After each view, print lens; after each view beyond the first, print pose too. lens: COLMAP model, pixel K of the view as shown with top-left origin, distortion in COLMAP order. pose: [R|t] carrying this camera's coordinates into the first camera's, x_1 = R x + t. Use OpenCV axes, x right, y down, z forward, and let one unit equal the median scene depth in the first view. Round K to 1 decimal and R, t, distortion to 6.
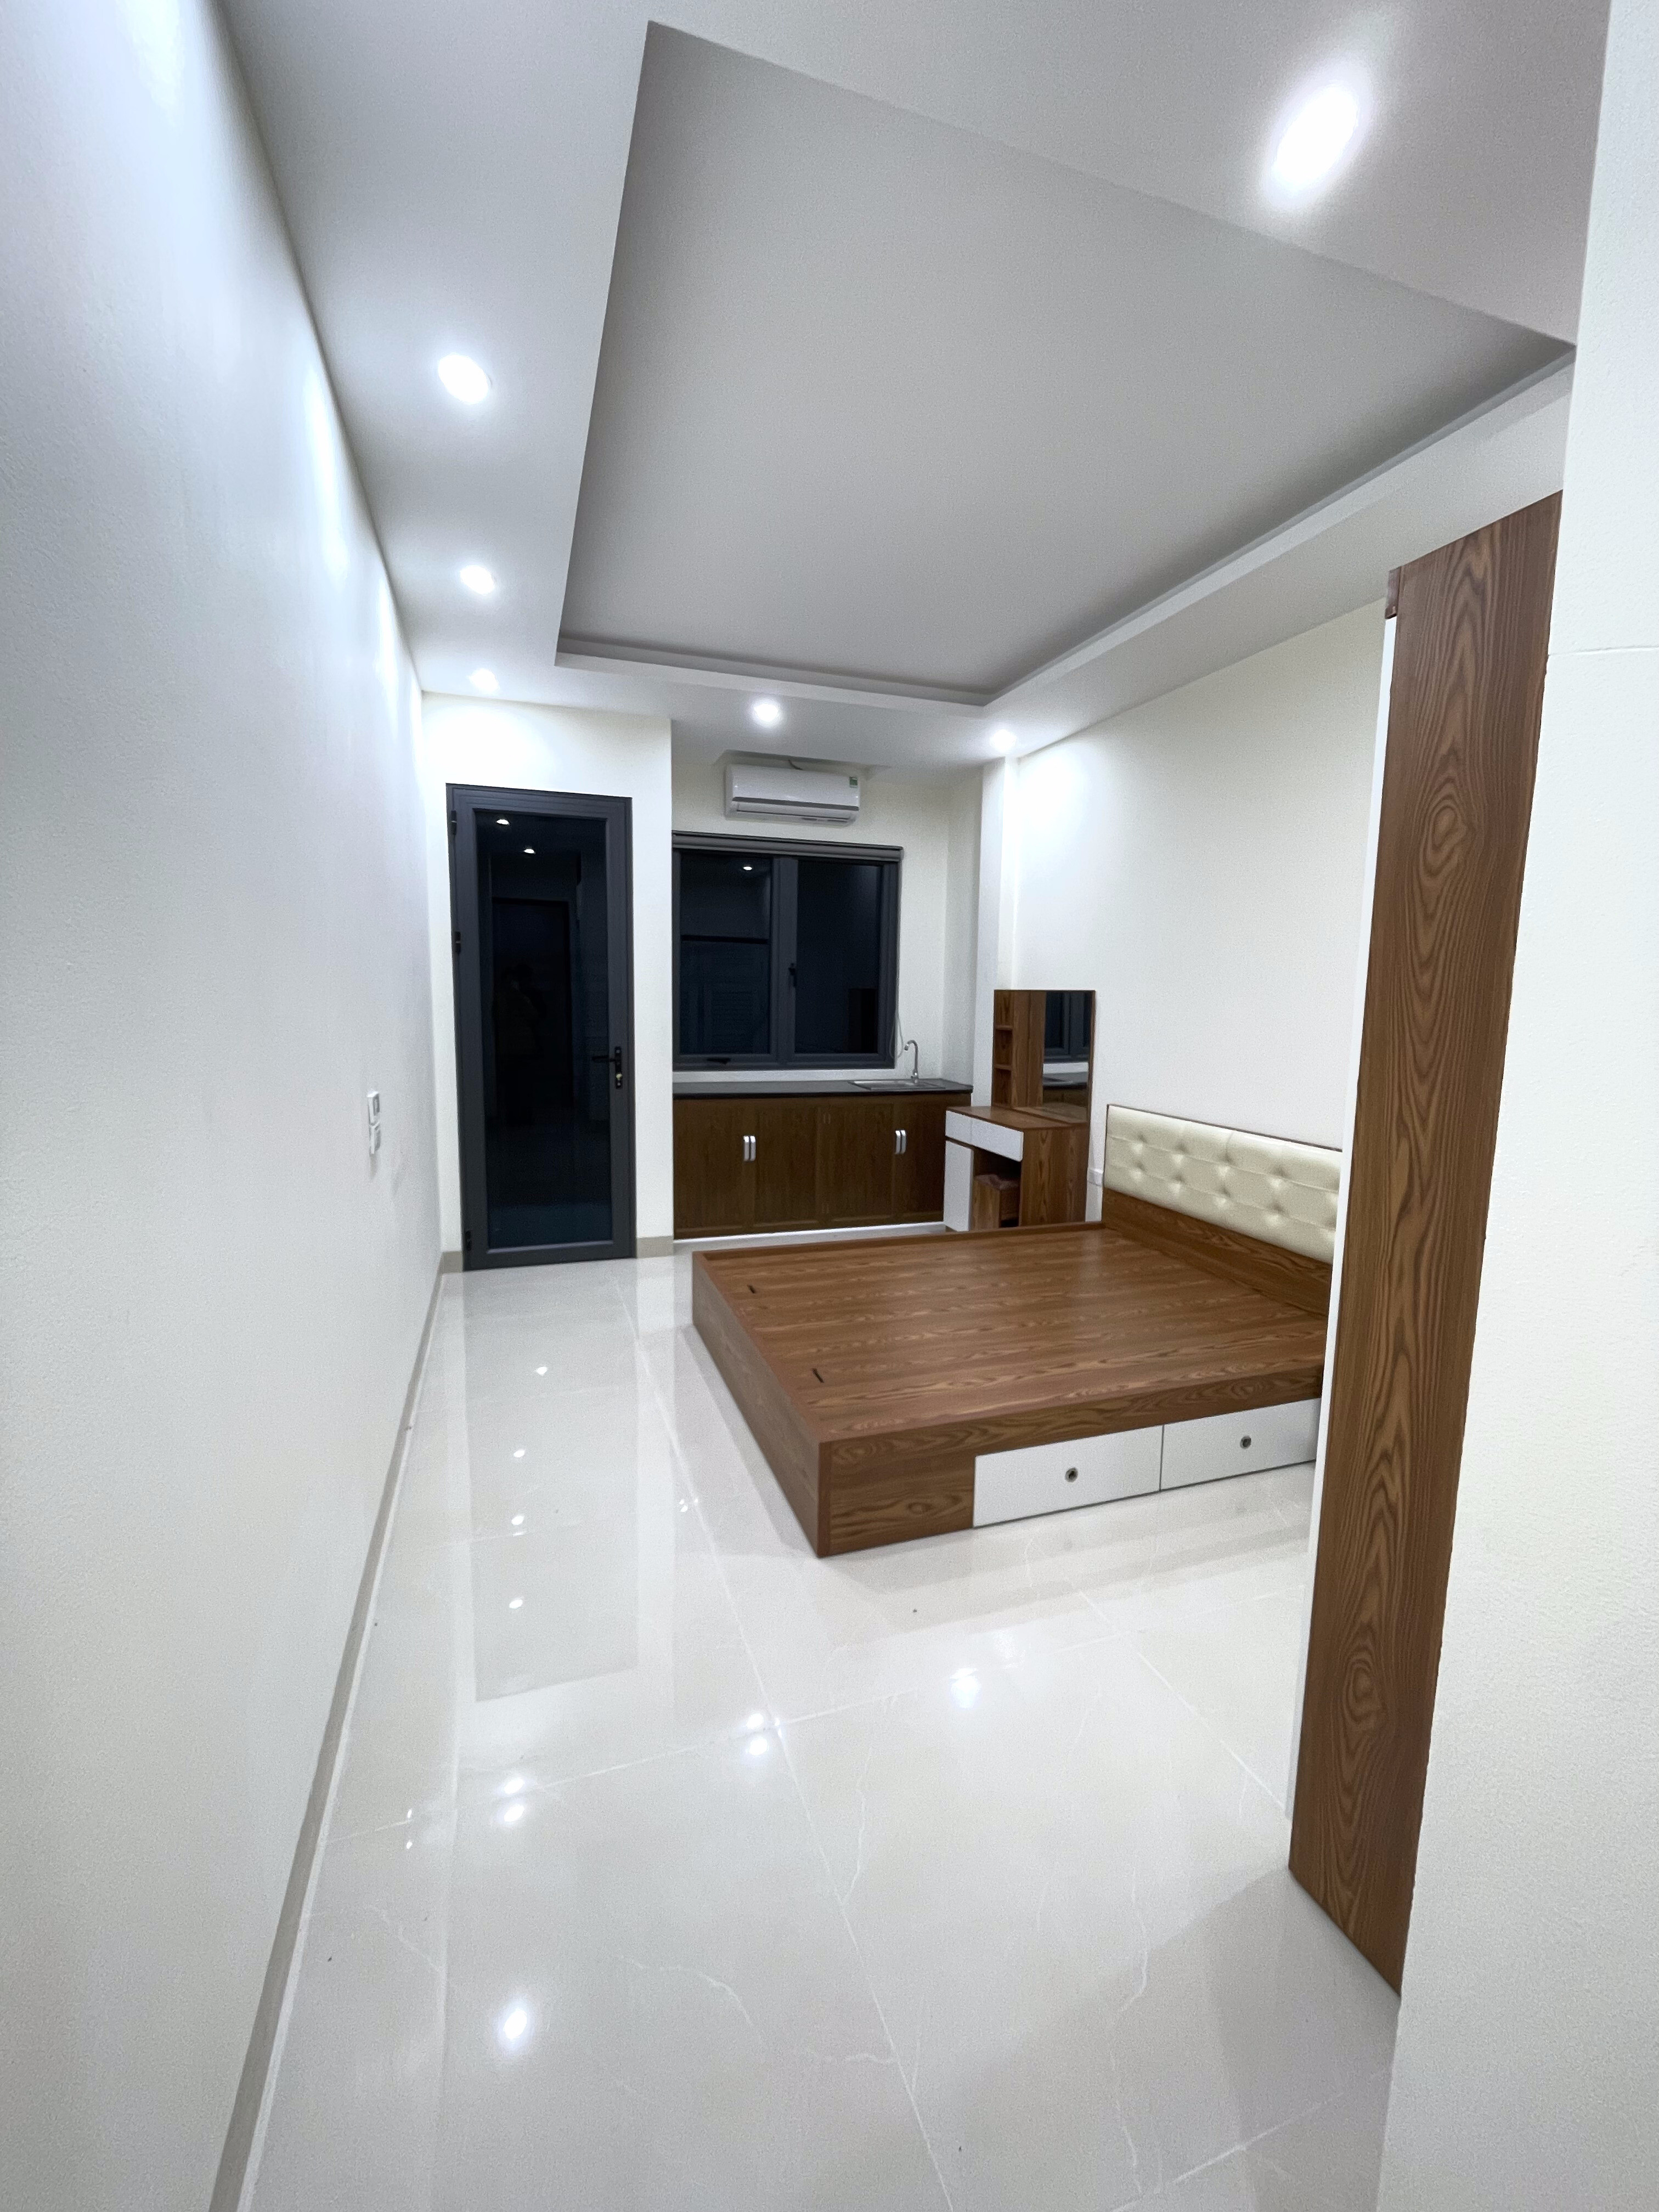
lens RADIAL K [[897.3, 0, 831.4], [0, 897.3, 1102.8], [0, 0, 1]] dist [0.001121, 0.000045]
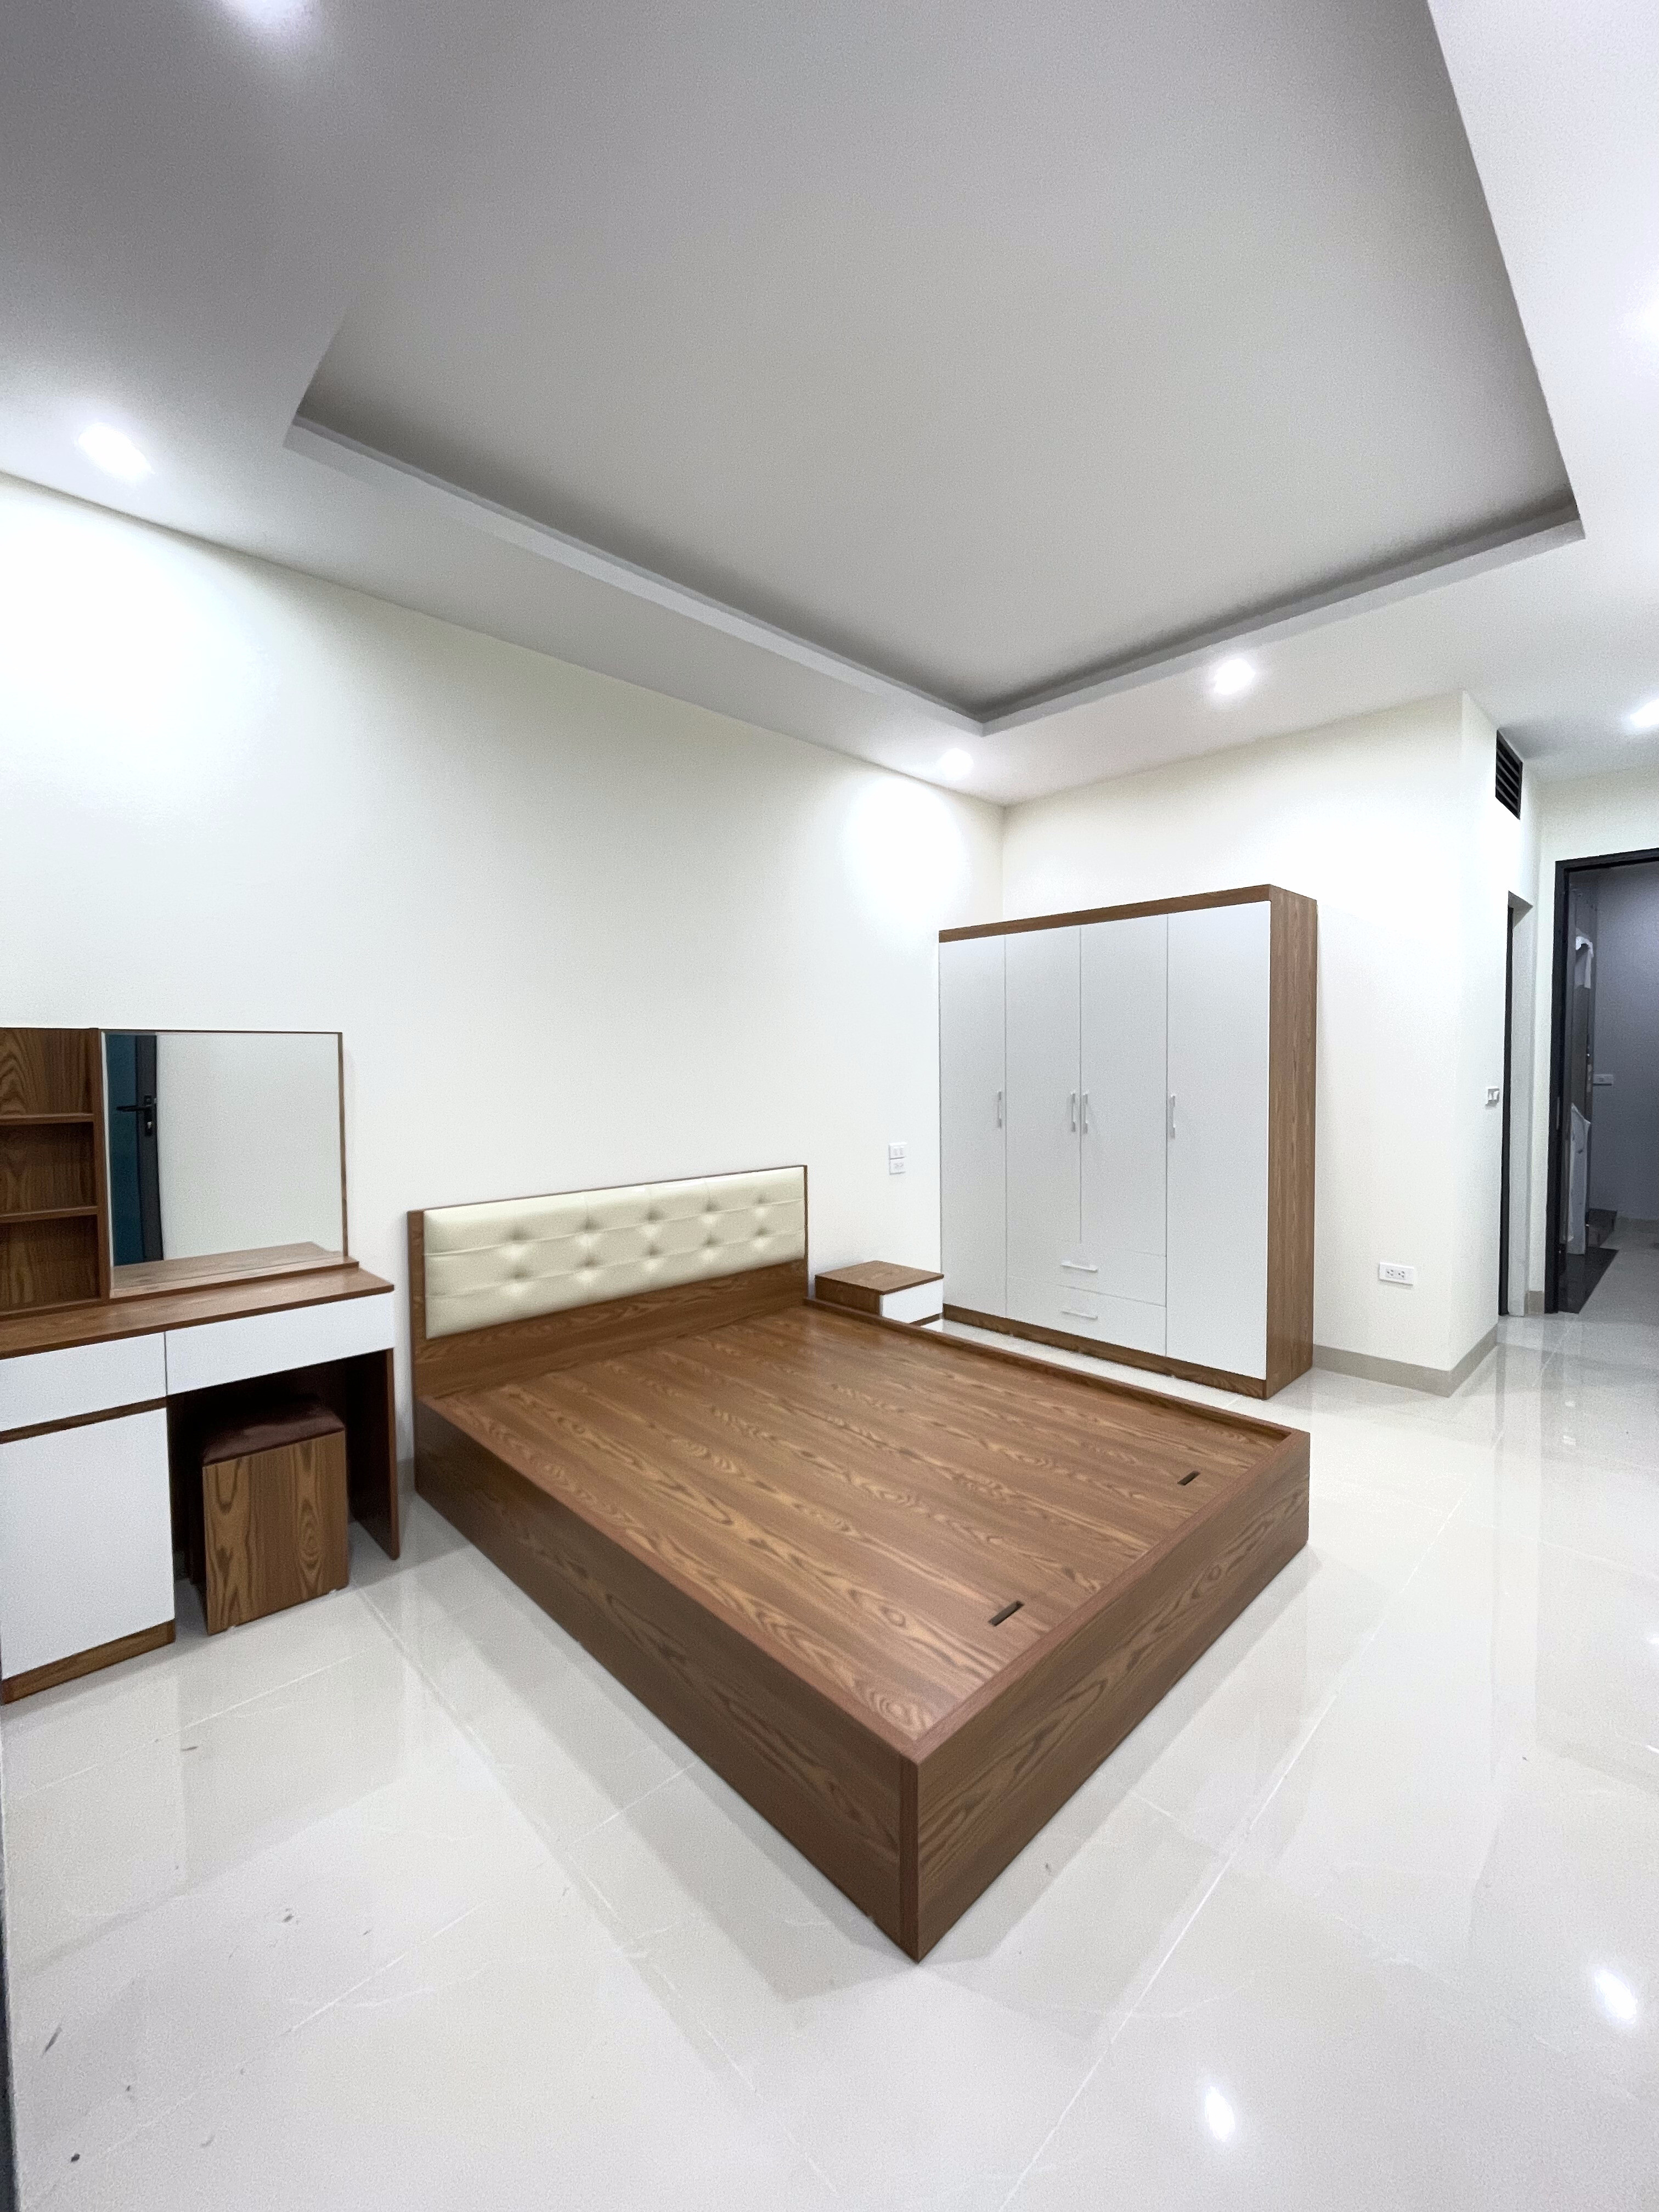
lens RADIAL K [[897.3, 0, 834.9], [0, 897.3, 1091.8], [0, 0, 1]] dist [0.001121, 0.000045]
pose [[-0.426288, -0.058174, 0.902715, -0.482384], [0.100568, 0.988696, 0.111206, -0.153001], [-0.898980, 0.138190, -0.415619, 1.225978]]
